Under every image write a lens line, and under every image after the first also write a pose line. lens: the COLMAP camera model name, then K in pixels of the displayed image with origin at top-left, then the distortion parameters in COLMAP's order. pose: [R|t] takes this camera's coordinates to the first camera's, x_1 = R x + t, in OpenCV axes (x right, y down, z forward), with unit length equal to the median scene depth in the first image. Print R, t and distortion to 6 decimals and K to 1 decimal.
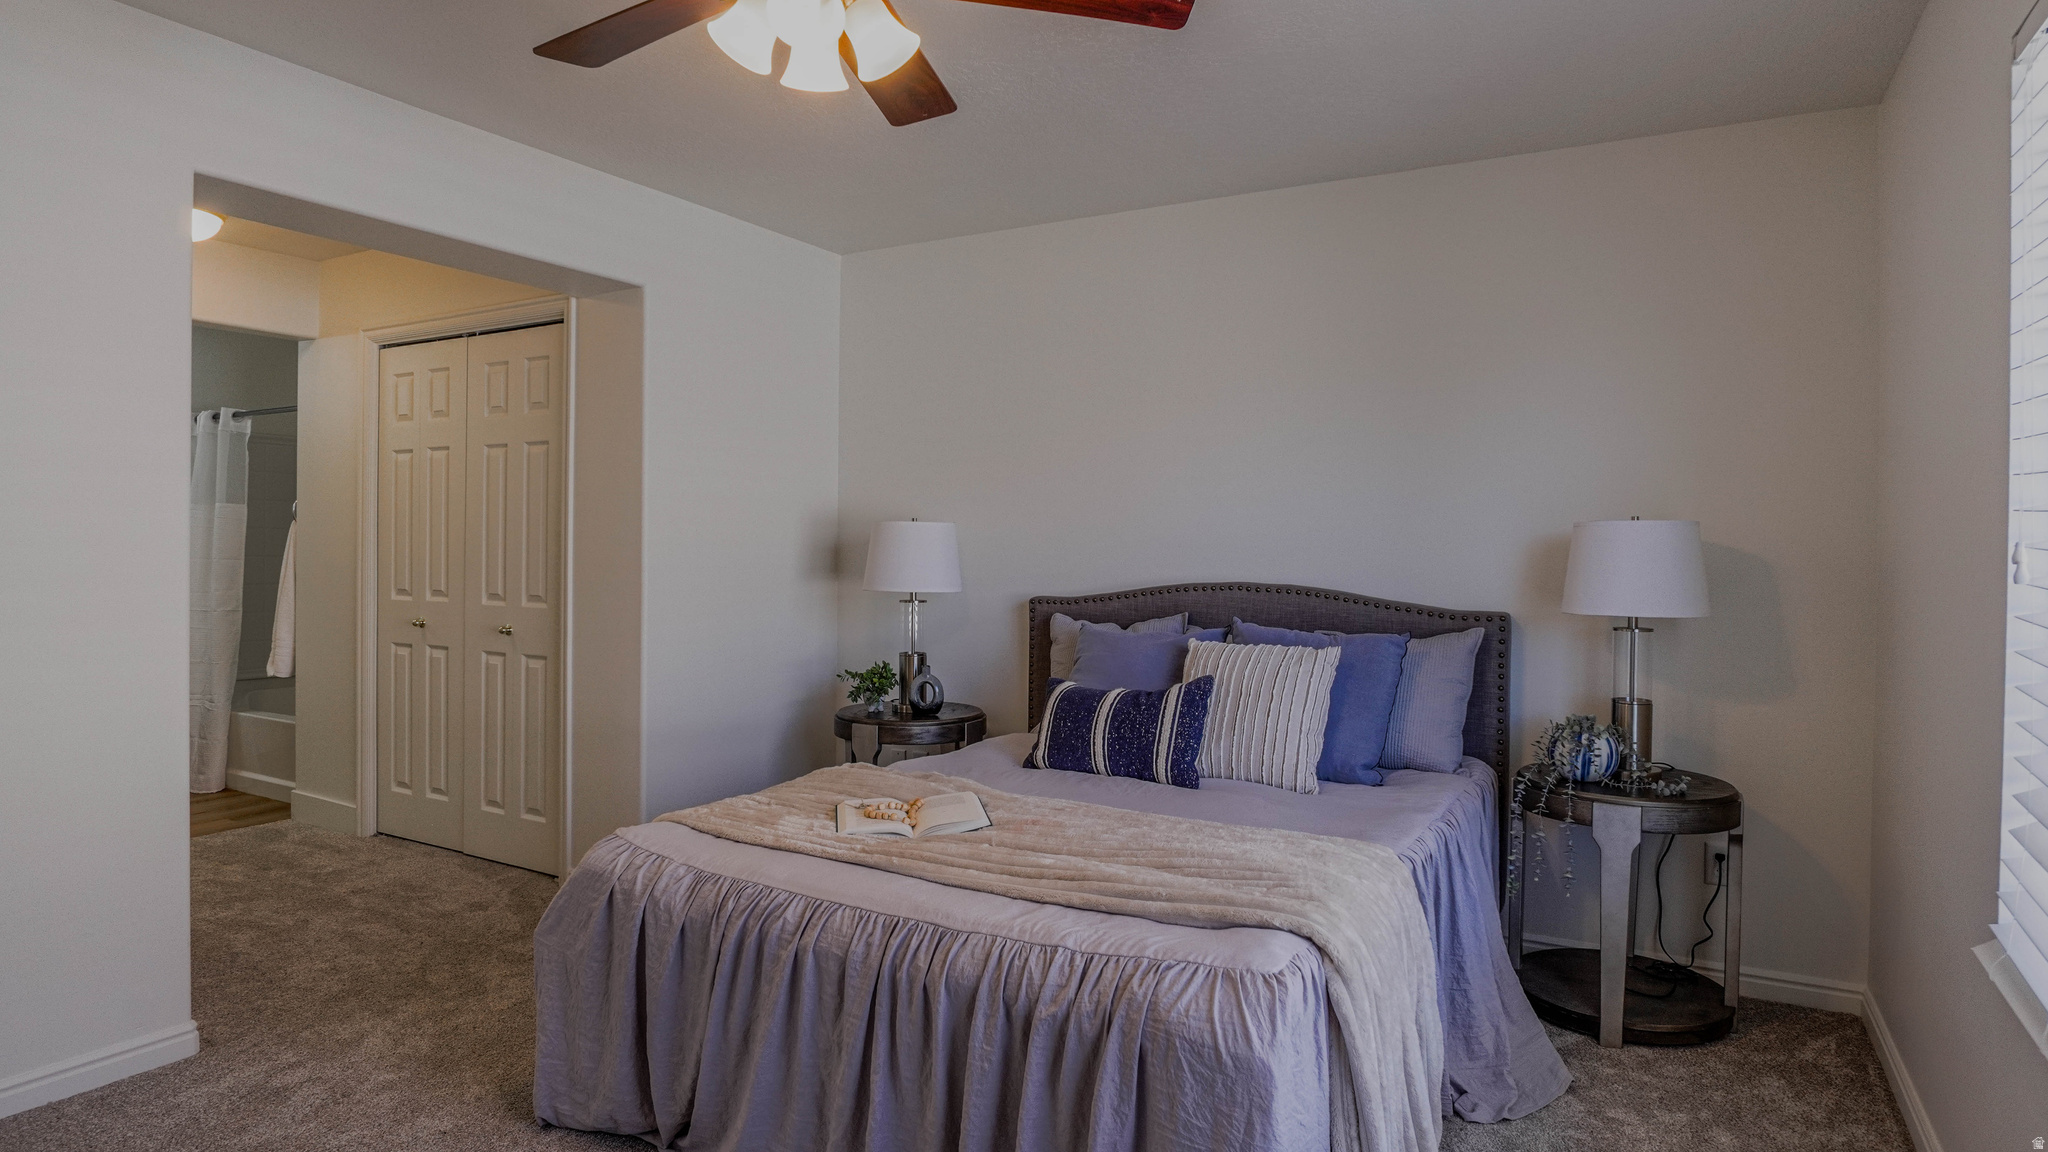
lens RADIAL K [[1104.9, 0, 1024.0], [0, 1104.9, 576.0], [0, 0, 1]] dist [-0.040431, 0.011182]
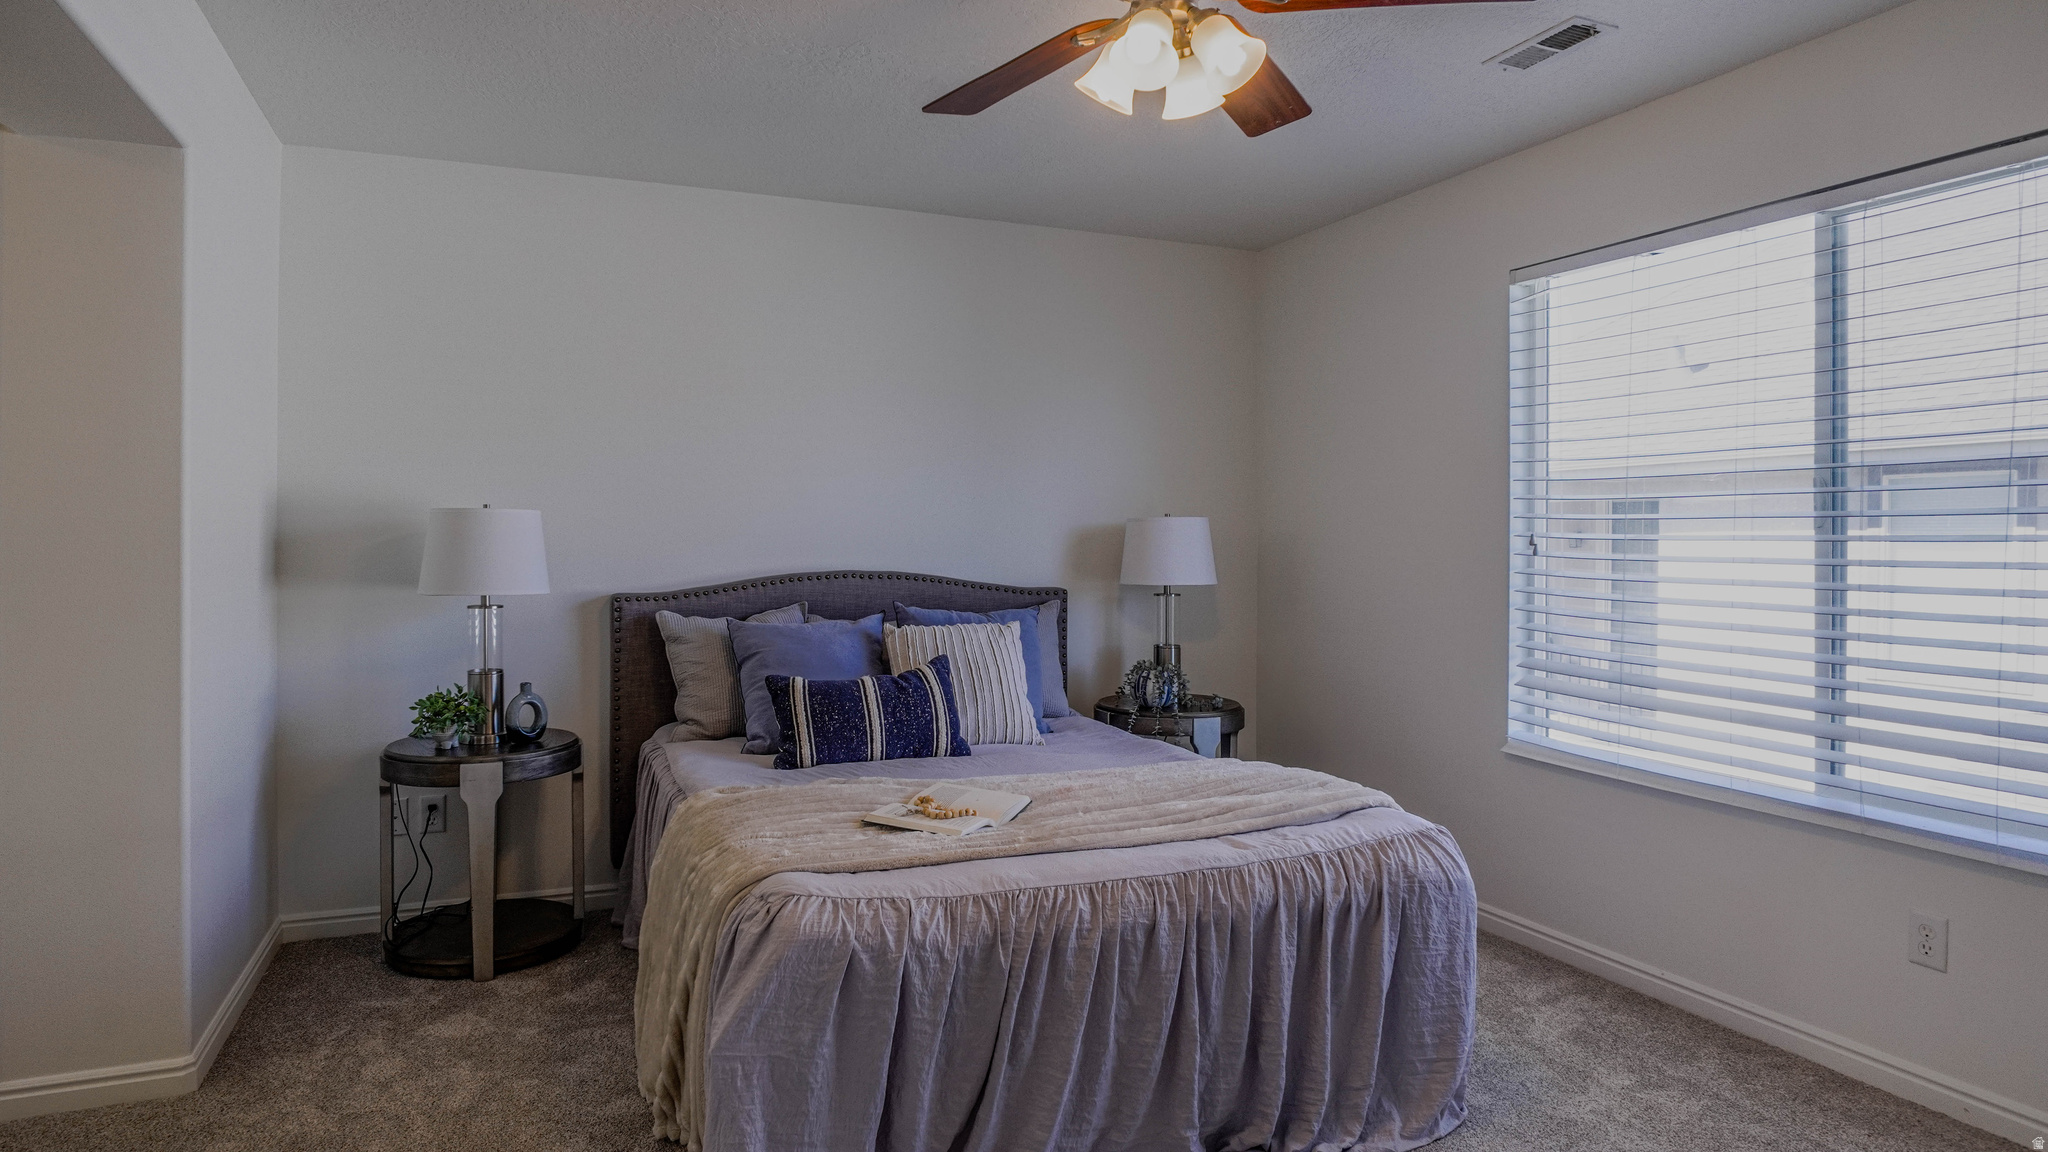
lens RADIAL K [[1104.9, 0, 1024.0], [0, 1104.9, 576.0], [0, 0, 1]] dist [-0.040431, 0.011182]
pose [[0.636694, -0.035144, 0.770315, -0.571810], [0.021464, 0.999382, 0.027855, -0.016622], [-0.770818, -0.001201, 0.637054, 0.213130]]
